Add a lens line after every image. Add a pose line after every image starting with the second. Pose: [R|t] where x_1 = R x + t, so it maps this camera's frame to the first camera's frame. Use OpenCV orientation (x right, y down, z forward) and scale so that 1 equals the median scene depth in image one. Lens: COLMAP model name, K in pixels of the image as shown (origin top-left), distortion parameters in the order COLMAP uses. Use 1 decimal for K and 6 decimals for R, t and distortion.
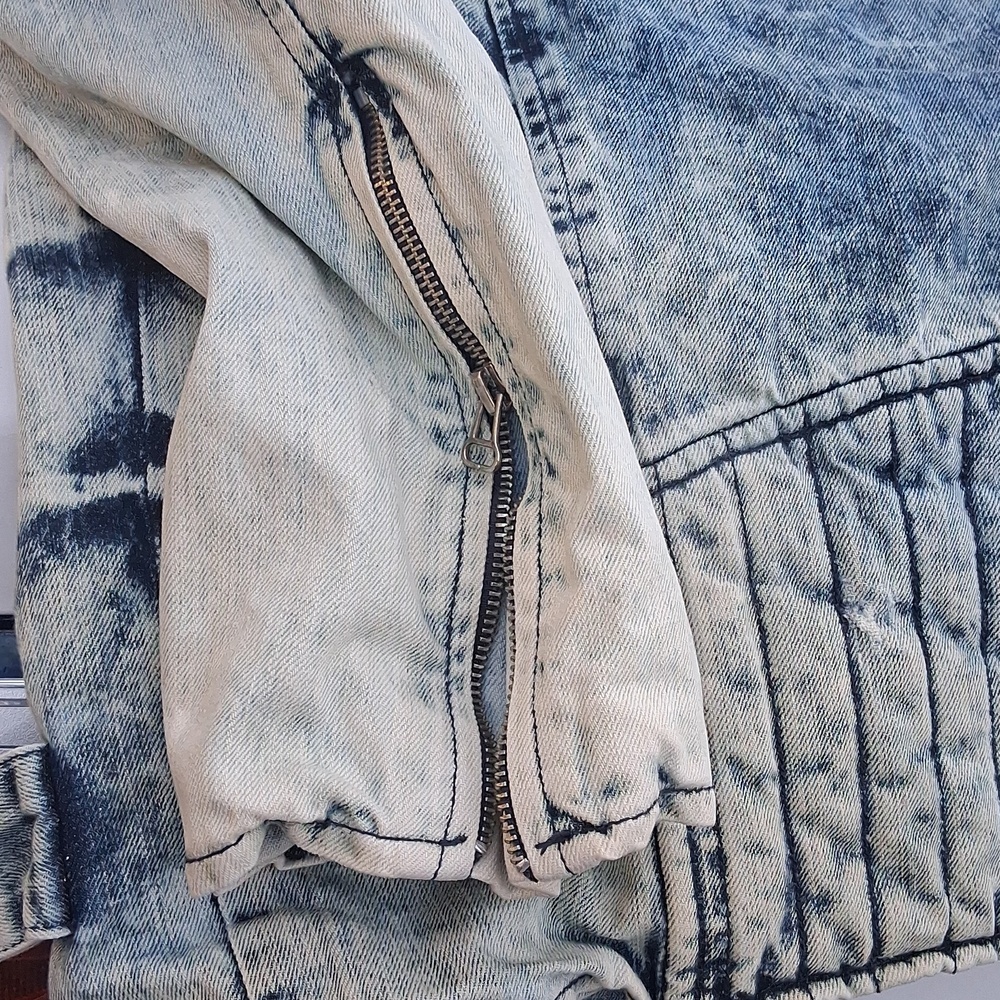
lens RADIAL K [[1318.5, 0, 374.2], [0, 1318.5, 411.6], [0, 0, 1]] dist [0.095638, -0.100195]
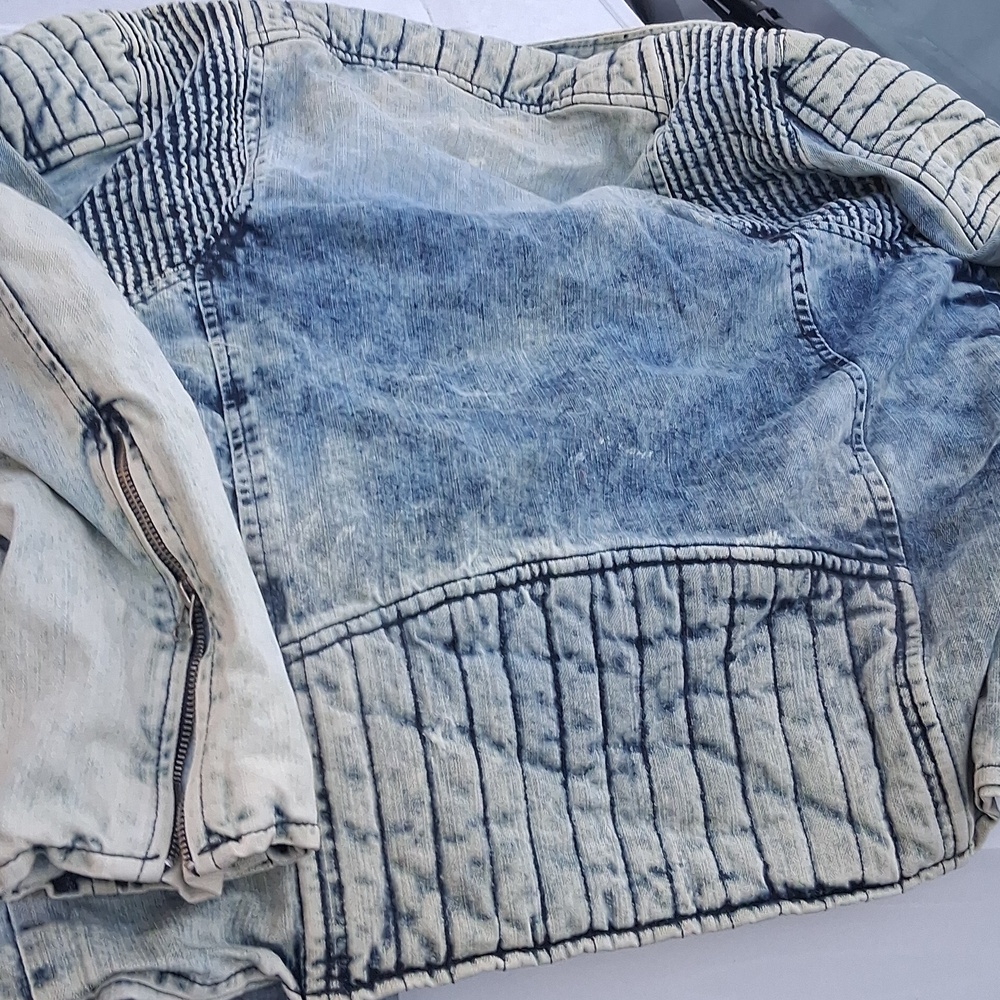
lens RADIAL K [[1623.2, 0, 500.0], [0, 1623.2, 500.0], [0, 0, 1]] dist [0.112126, -0.151358]
pose [[0.998960, -0.028996, 0.035200, 0.388412], [0.036322, 0.972607, -0.229600, 0.335138], [-0.027579, 0.230640, 0.972648, -0.977071]]
